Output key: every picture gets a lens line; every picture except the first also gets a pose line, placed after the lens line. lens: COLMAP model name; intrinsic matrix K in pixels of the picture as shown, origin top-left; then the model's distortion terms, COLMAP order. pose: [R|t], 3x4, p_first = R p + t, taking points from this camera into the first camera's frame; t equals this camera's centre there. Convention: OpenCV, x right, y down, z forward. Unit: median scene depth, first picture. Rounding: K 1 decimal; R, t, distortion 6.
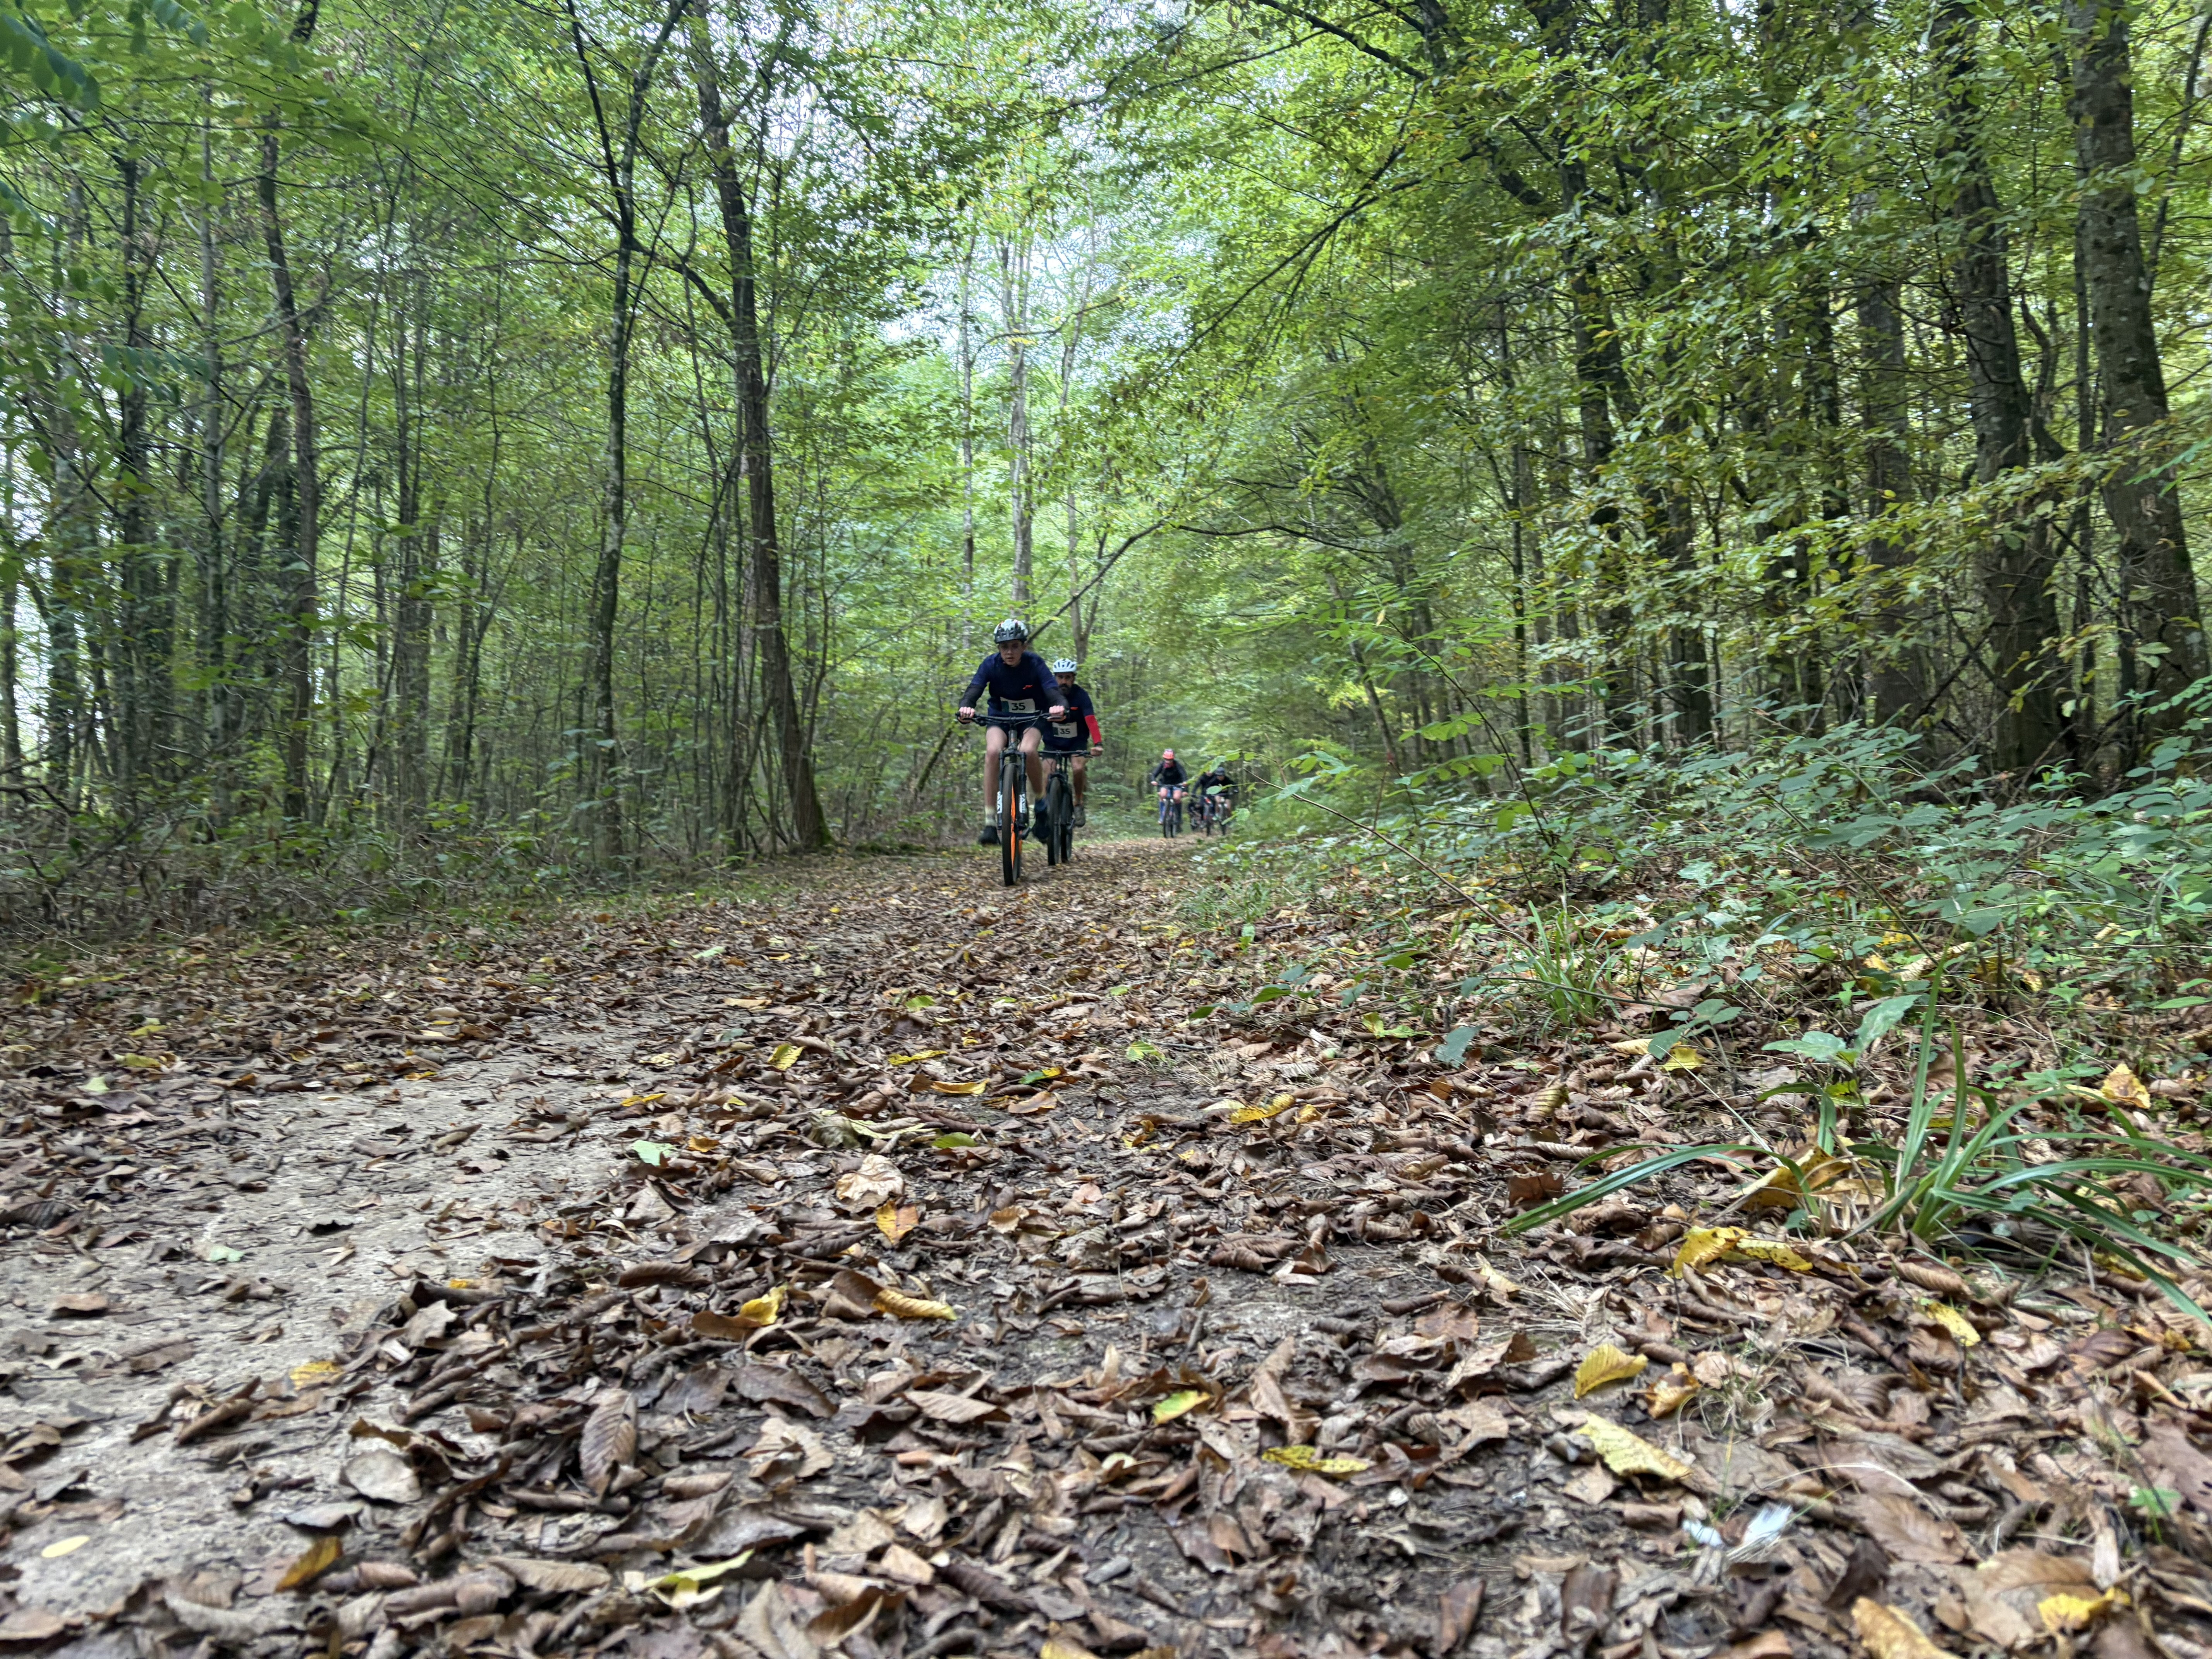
lens RADIAL K [[1697.9, 0, 1105.5], [0, 1697.9, 820.5], [0, 0, 1]] dist [0.050927, -0.057527]
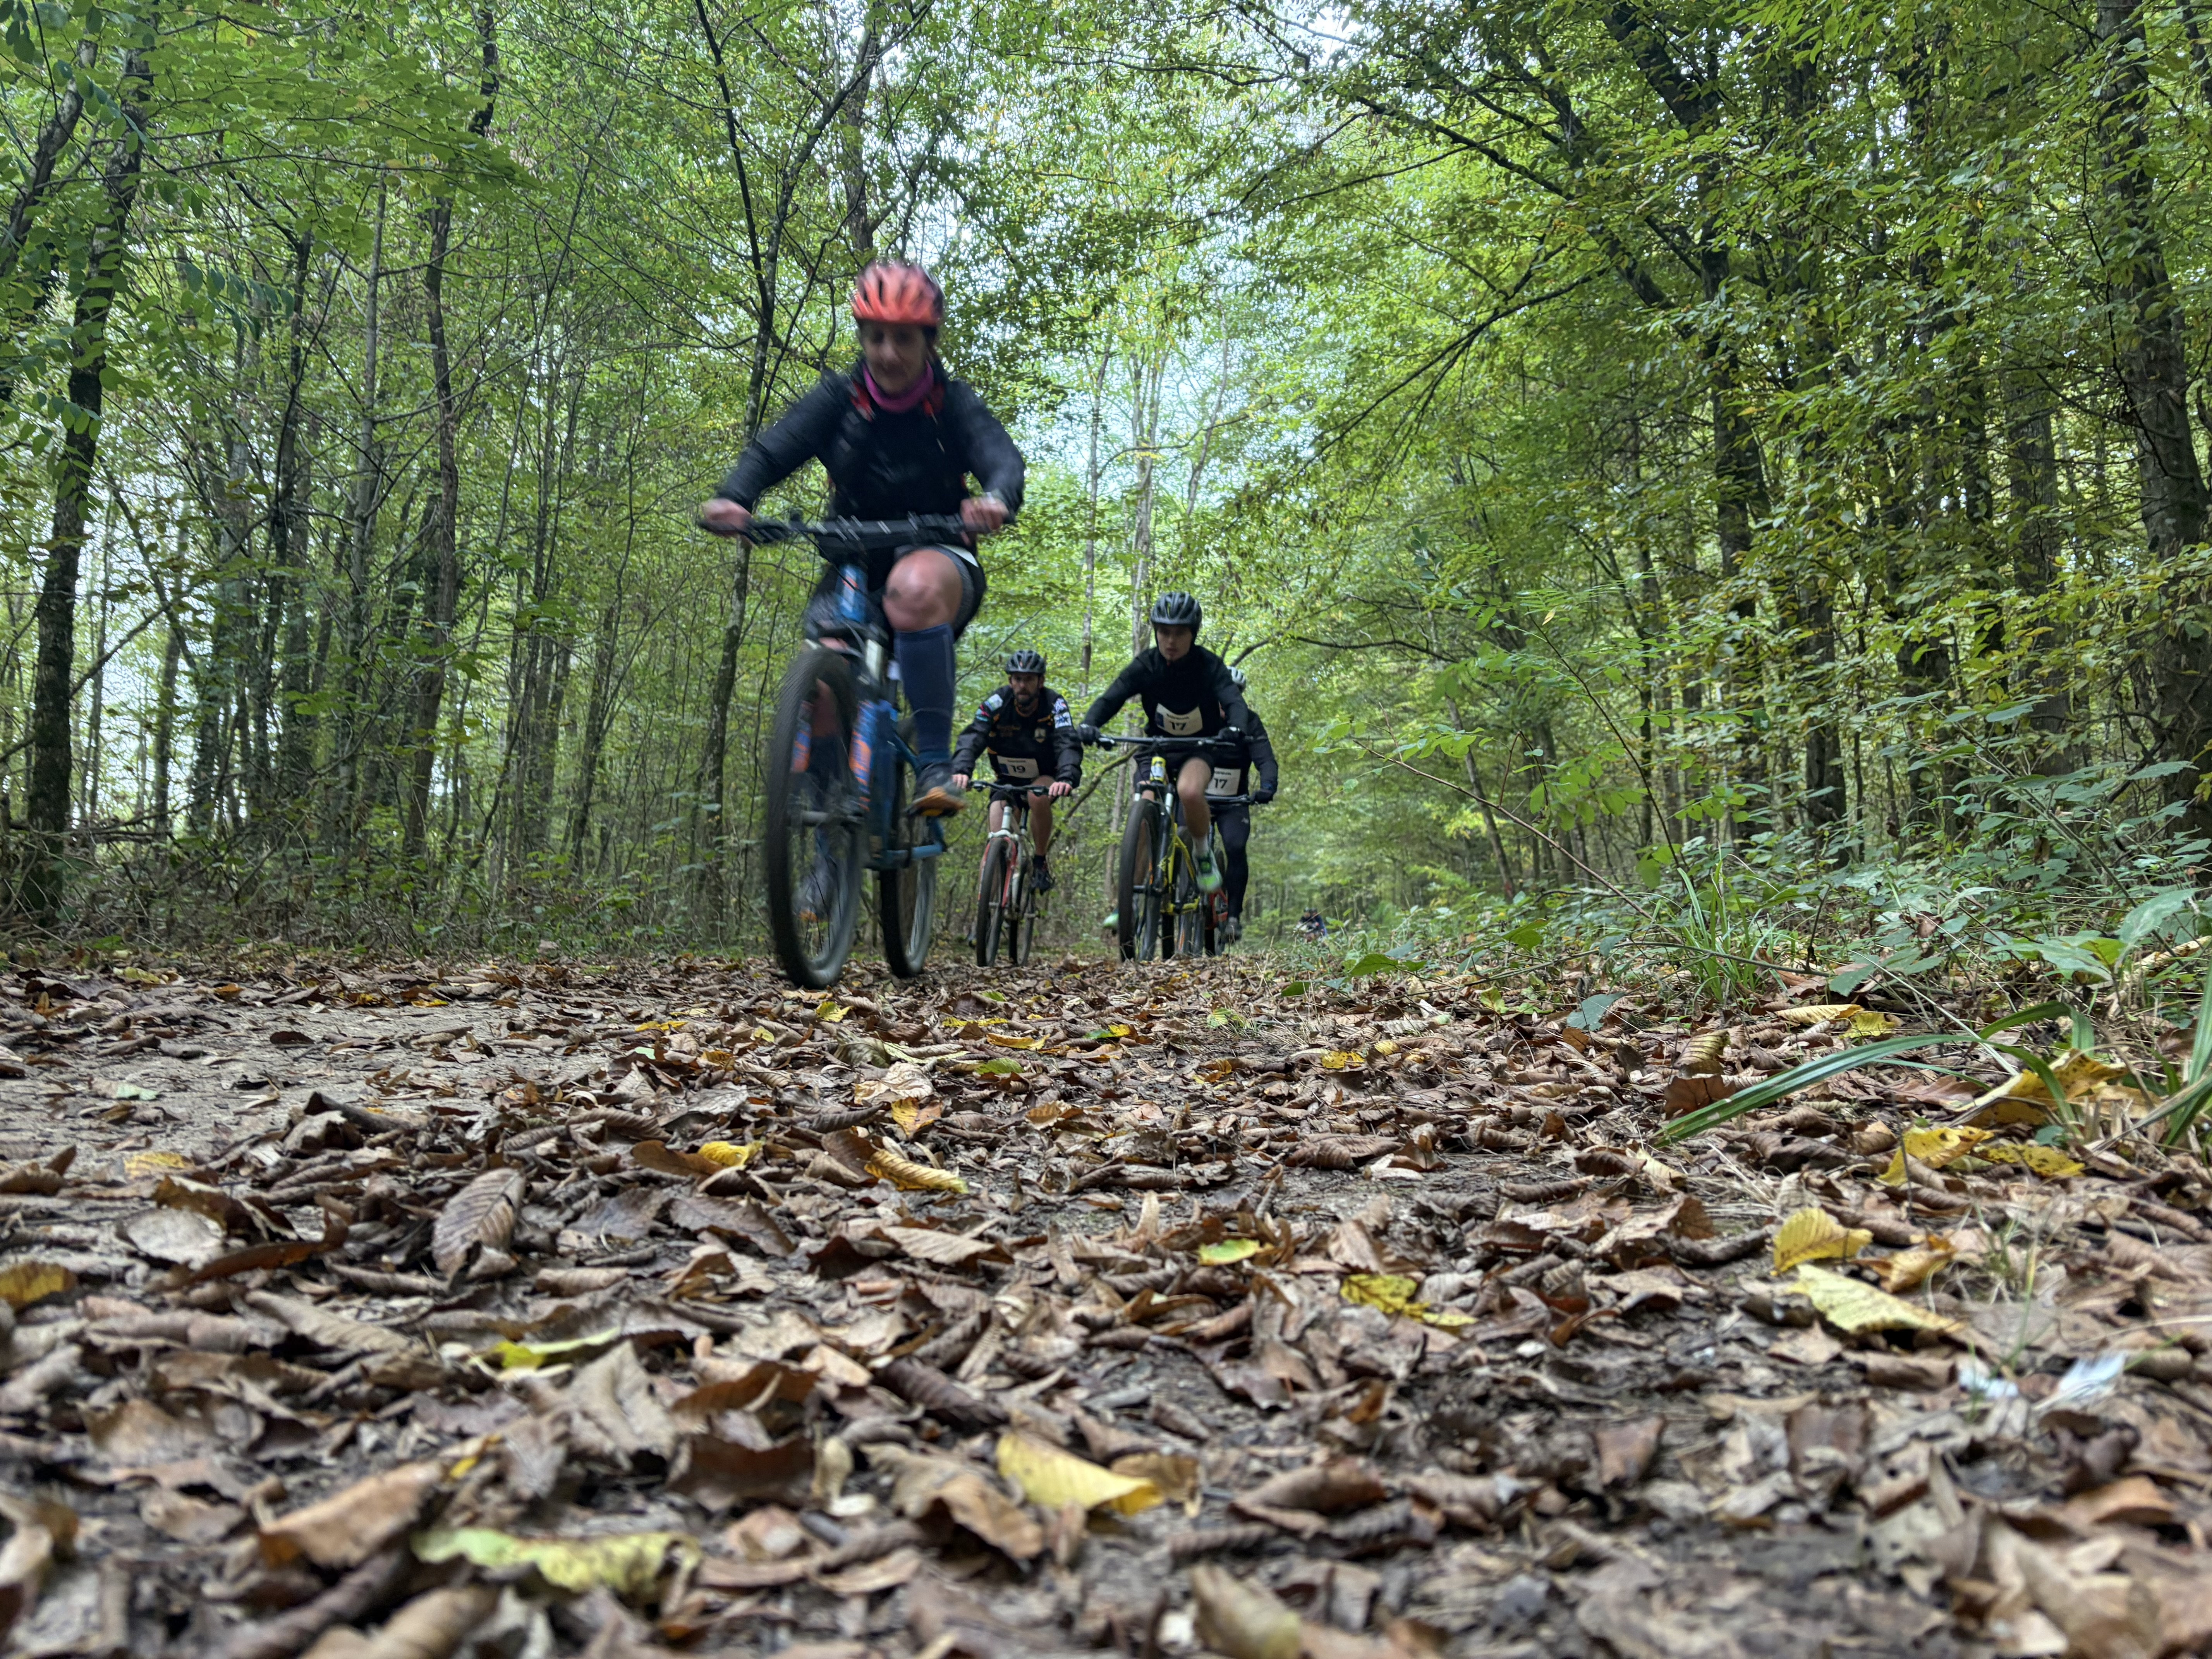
lens RADIAL K [[1689.2, 0, 1099.9], [0, 1689.2, 824.7], [0, 0, 1]] dist [0.049606, -0.054455]
pose [[0.996552, 0.043879, -0.070426, 0.019496], [-0.049223, 0.995889, -0.076042, 0.145677], [0.066799, 0.079247, 0.994614, 0.159521]]
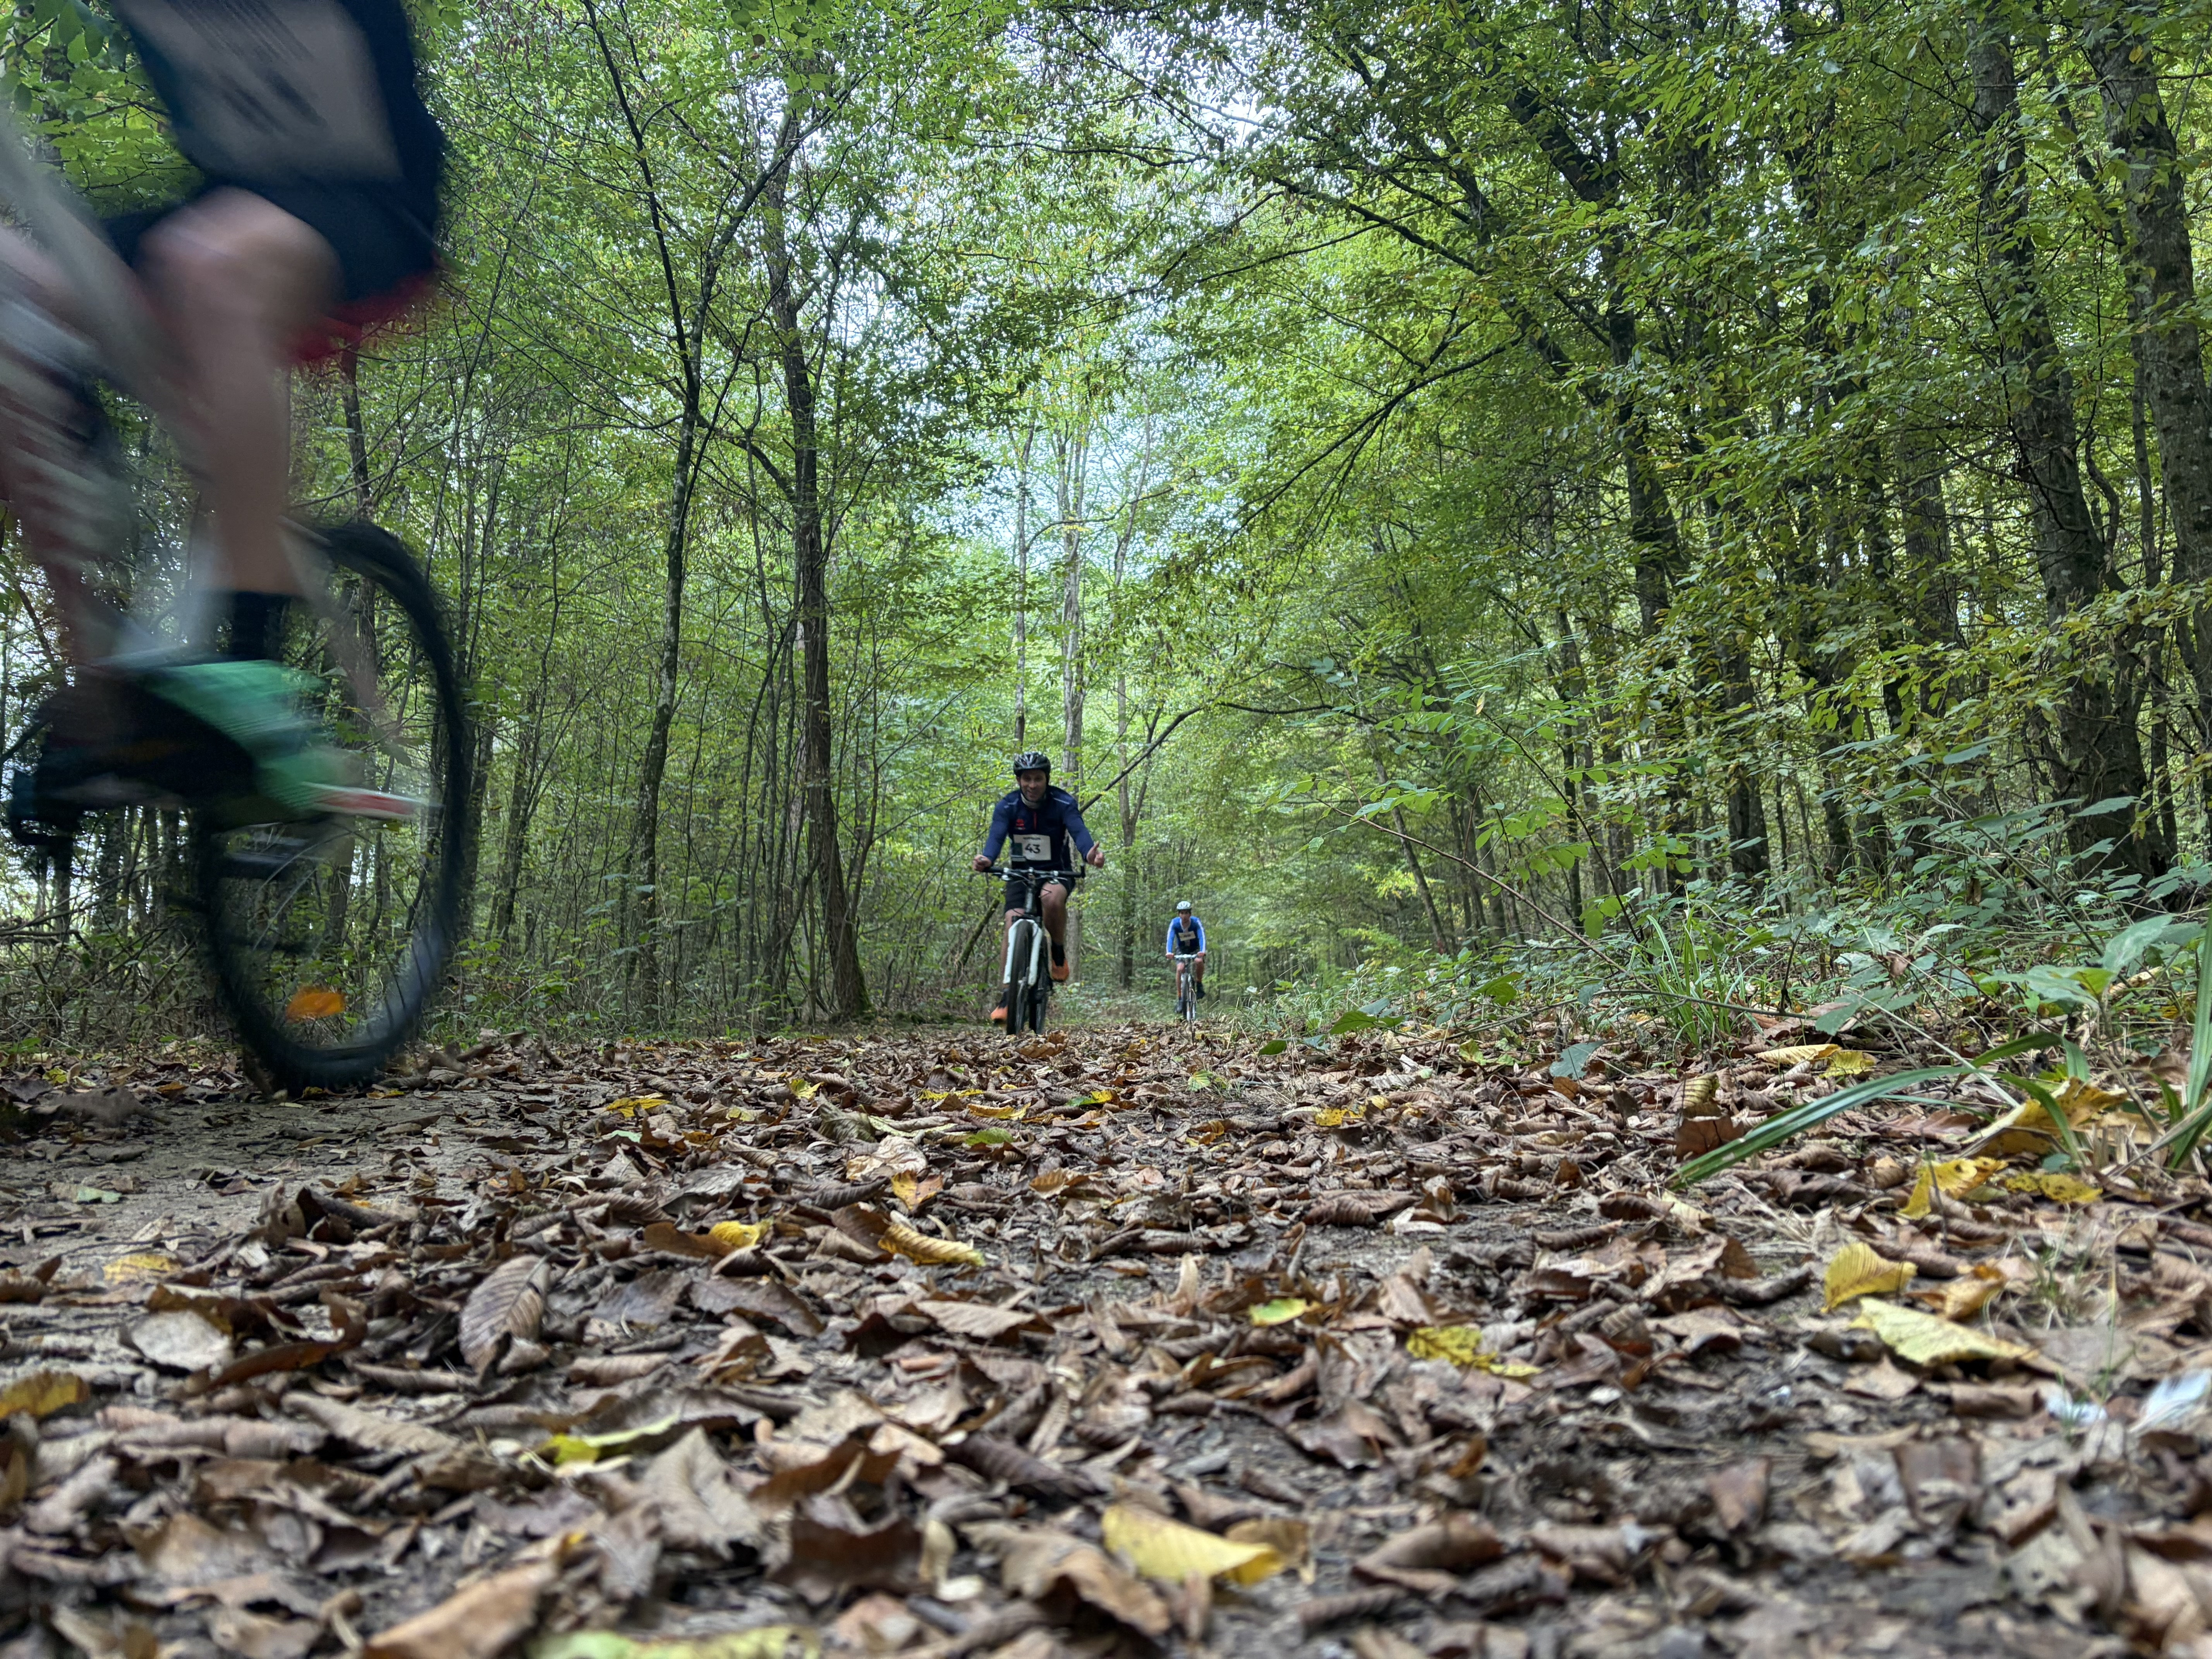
lens RADIAL K [[1687.3, 0, 1122.0], [0, 1687.3, 825.5], [0, 0, 1]] dist [0.049304, -0.054862]
pose [[0.999743, 0.014213, -0.017680, -0.011313], [-0.016215, 0.992789, -0.118772, 0.150791], [0.015864, 0.119028, 0.992764, 0.165875]]
